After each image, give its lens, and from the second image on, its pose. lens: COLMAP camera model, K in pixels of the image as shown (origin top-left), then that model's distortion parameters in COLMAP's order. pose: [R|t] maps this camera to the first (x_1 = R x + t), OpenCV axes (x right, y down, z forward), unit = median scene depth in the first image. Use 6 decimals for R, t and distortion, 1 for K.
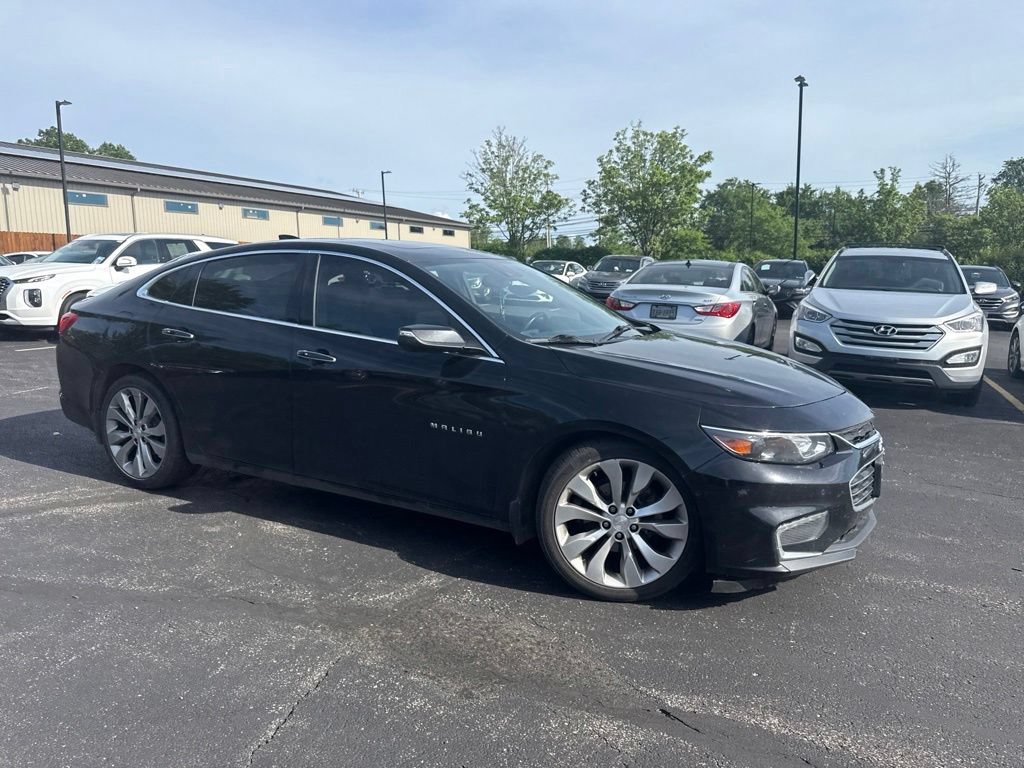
lens RADIAL K [[715.6, 0, 513.0], [0, 715.6, 389.0], [0, 0, 1]] dist [0.091206, -0.139392]
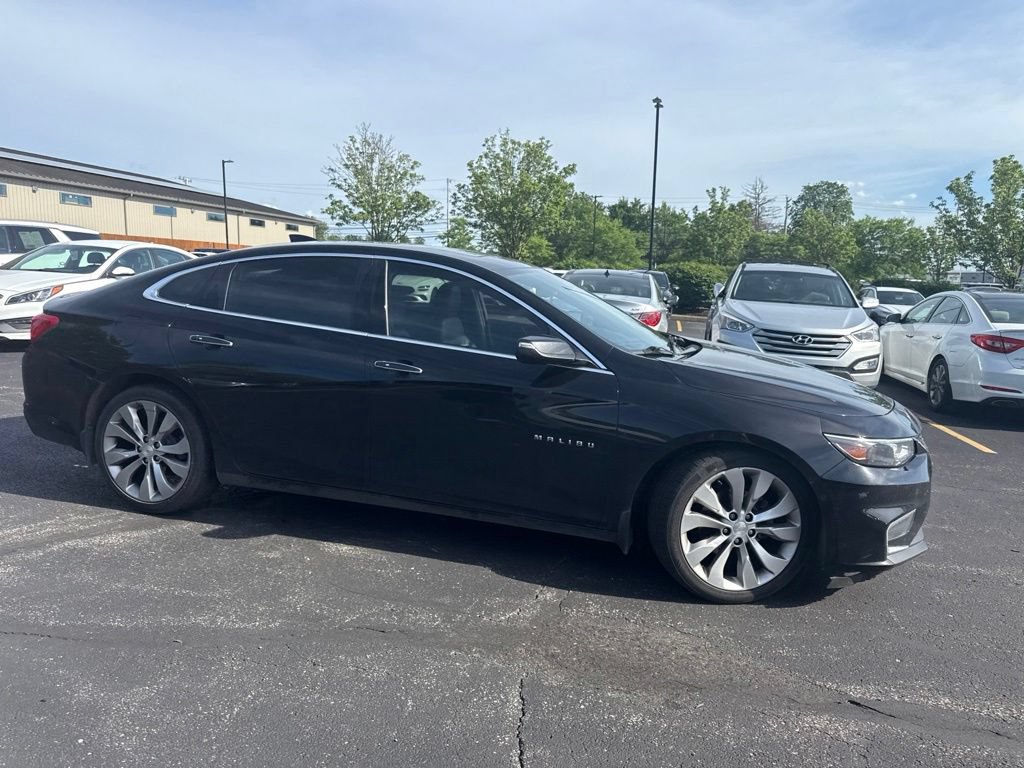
lens RADIAL K [[715.6, 0, 513.0], [0, 715.6, 389.0], [0, 0, 1]] dist [0.091206, -0.139392]
pose [[0.975491, -0.005899, 0.219960, -0.145019], [0.006383, 0.999979, -0.001492, -0.006116], [-0.219947, 0.002859, 0.975508, 0.017058]]
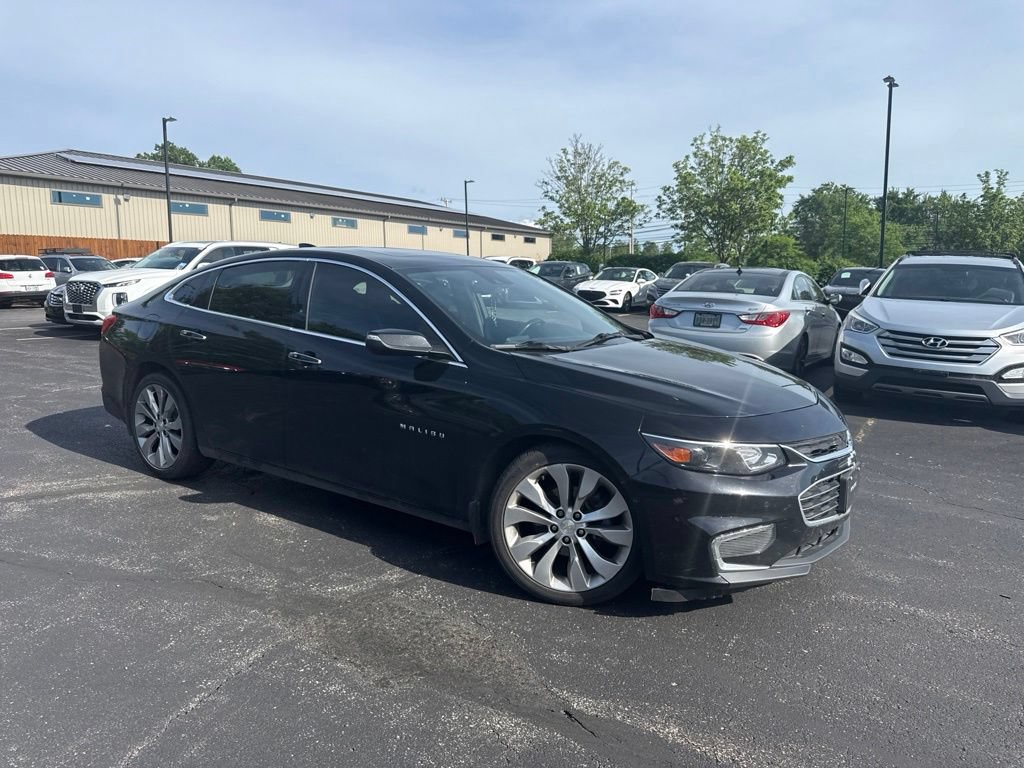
lens RADIAL K [[714.9, 0, 514.3], [0, 714.9, 385.6], [0, 0, 1]] dist [0.109222, -0.179906]
pose [[0.993232, 0.021887, -0.114068, 0.067151], [-0.023441, 0.999650, -0.012301, 0.000345], [0.113759, 0.014891, 0.993397, -0.006819]]
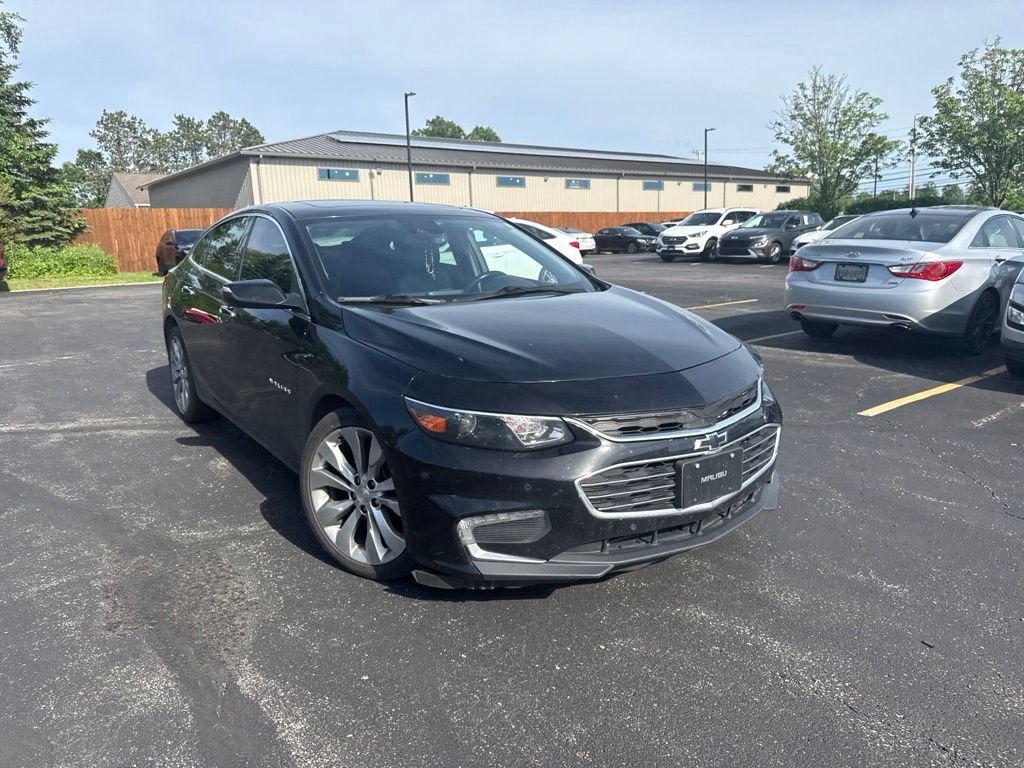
lens RADIAL K [[723.2, 0, 512.0], [0, 723.2, 384.0], [0, 0, 1]] dist [0.033618, -0.036115]
pose [[0.892890, 0.065367, -0.445505, 0.264011], [-0.047609, 0.997566, 0.050950, -0.005343], [0.447751, -0.024283, 0.893829, 0.089766]]
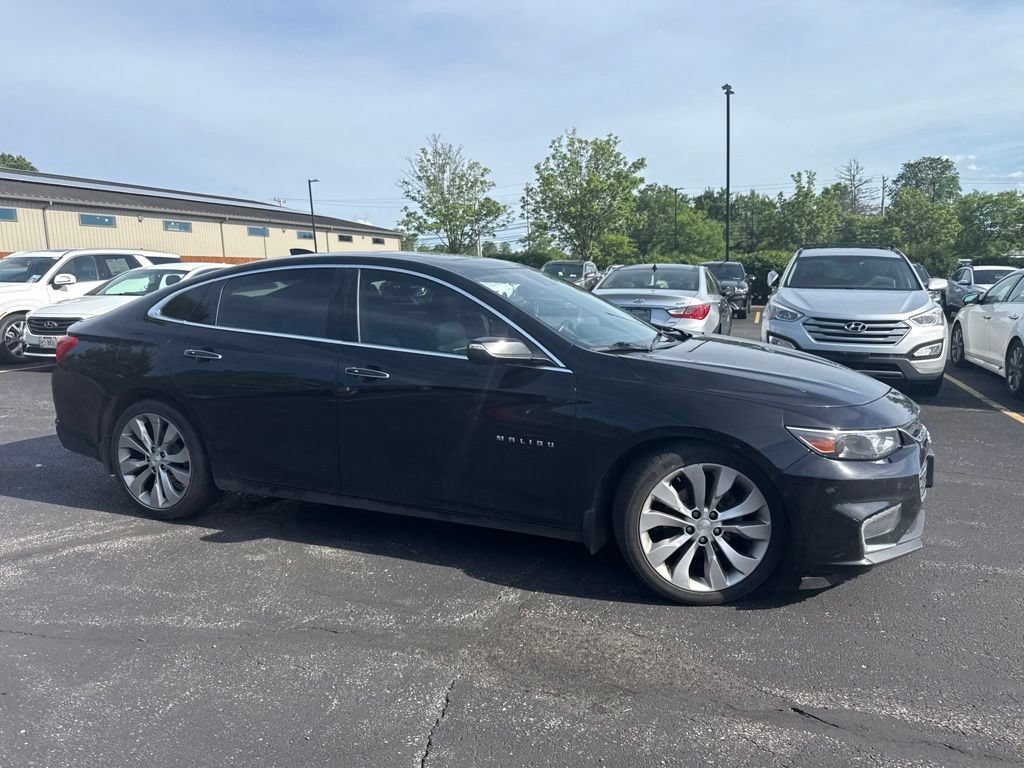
lens RADIAL K [[714.9, 0, 514.3], [0, 714.9, 385.6], [0, 0, 1]] dist [0.109222, -0.179906]
pose [[0.994424, -0.039476, 0.097785, -0.074352], [0.040758, 0.999107, -0.011142, -0.004008], [-0.097258, 0.015065, 0.995145, 0.005815]]
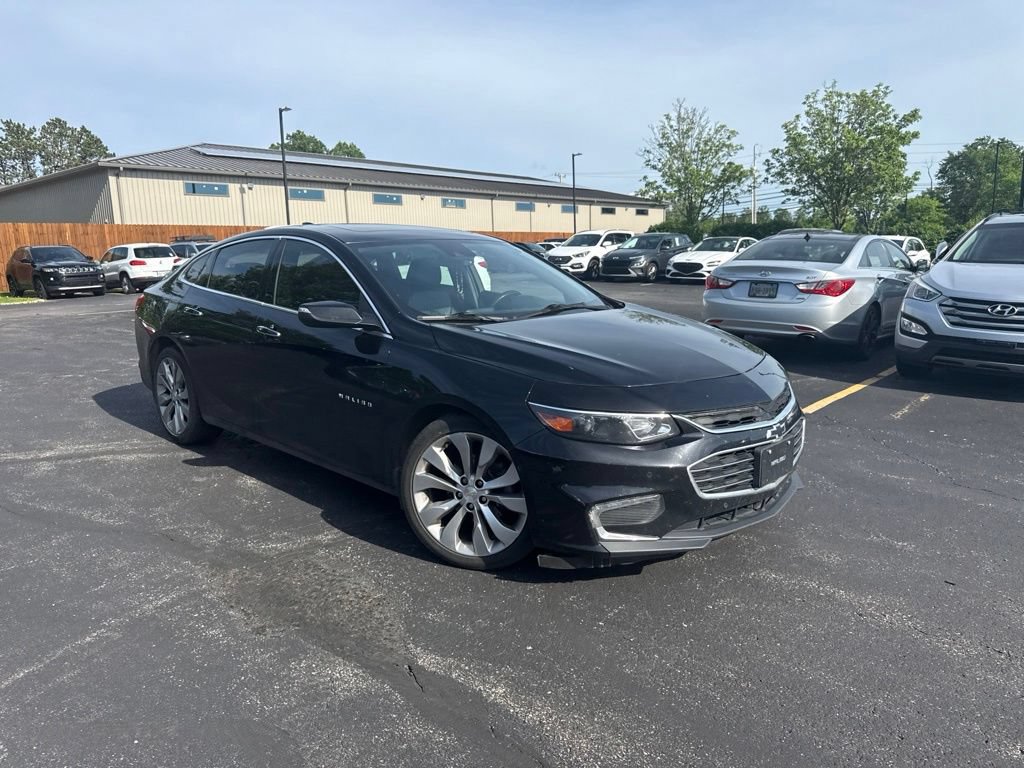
lens RADIAL K [[717.4, 0, 513.5], [0, 717.4, 390.3], [0, 0, 1]] dist [0.093060, -0.137436]
pose [[0.960586, 0.030526, -0.276301, 0.176720], [-0.023272, 0.999294, 0.029497, 0.001953], [0.277006, -0.021905, 0.960618, 0.009926]]
